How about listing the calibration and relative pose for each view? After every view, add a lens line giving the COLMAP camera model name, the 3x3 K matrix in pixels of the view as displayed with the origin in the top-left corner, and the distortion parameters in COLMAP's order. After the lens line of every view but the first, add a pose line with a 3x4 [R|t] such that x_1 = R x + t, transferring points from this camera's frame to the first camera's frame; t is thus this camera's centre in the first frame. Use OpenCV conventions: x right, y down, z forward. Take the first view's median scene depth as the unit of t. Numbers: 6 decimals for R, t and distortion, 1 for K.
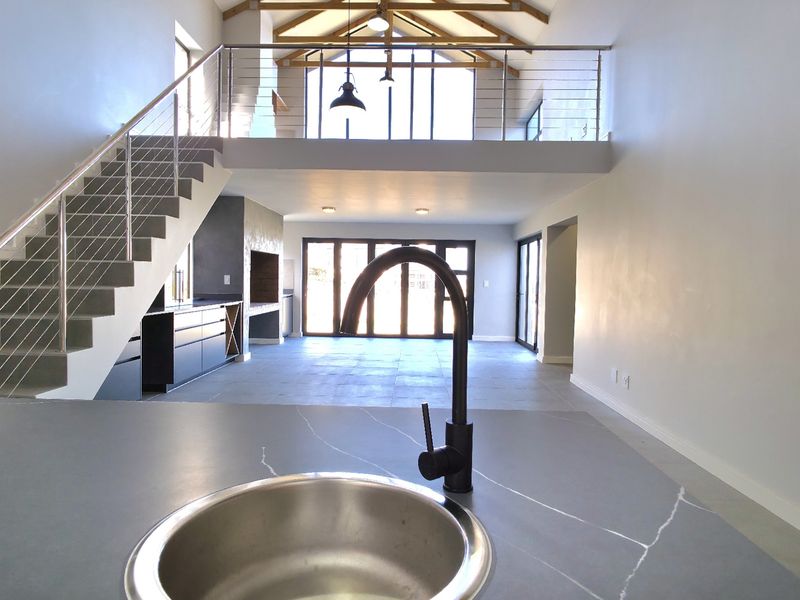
lens RADIAL K [[520.0, 0, 400.0], [0, 520.0, 300.0], [0, 0, 1]] dist [0.012570, 0.000381]
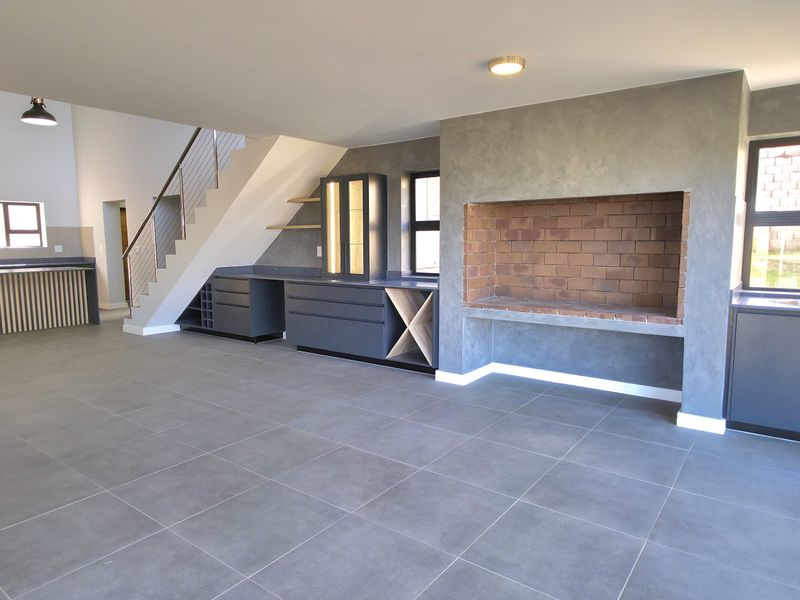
lens RADIAL K [[520.0, 0, 400.0], [0, 520.0, 300.0], [0, 0, 1]] dist [0.012570, 0.000381]
pose [[-0.572284, 0.079654, -0.816178, 0.196044], [-0.039089, 0.991491, 0.124172, -0.047864], [0.819123, 0.102965, -0.564301, 1.041094]]
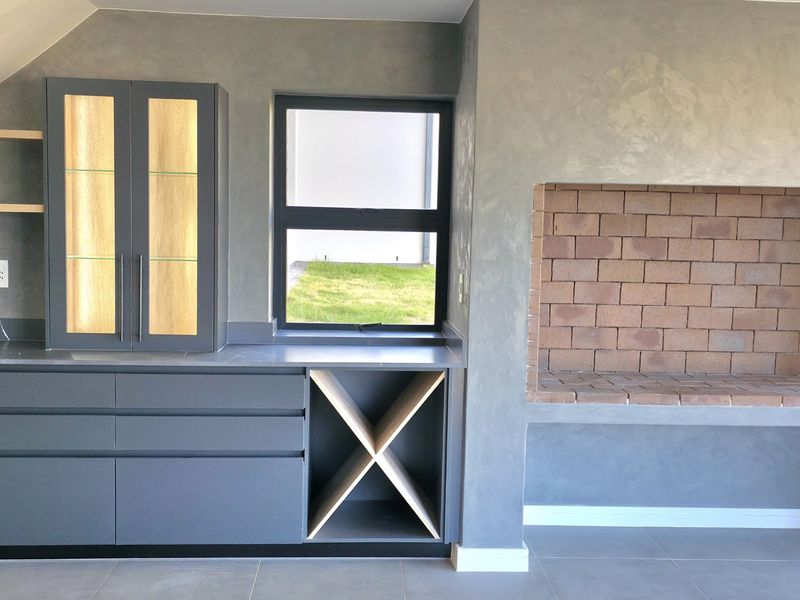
lens RADIAL K [[915.8, 0, 400.0], [0, 915.8, 300.0], [0, 0, 1]] dist [0.066359, -0.021175]
pose [[0.085500, 0.066055, -0.994146, 0.155477], [-0.061646, 0.996239, 0.060893, -0.048660], [0.994429, 0.056079, 0.089251, 0.720592]]
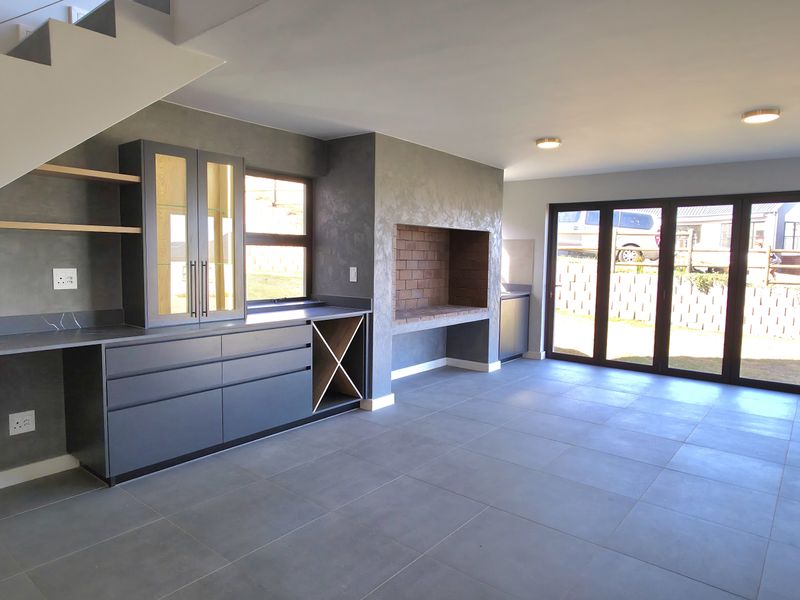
lens RADIAL K [[520.0, 0, 400.0], [0, 520.0, 300.0], [0, 0, 1]] dist [0.012570, 0.000381]
pose [[0.796678, 0.044979, -0.602728, 0.063958], [-0.025109, 0.998829, 0.041349, -0.027733], [0.603882, -0.017808, 0.796874, 0.428681]]
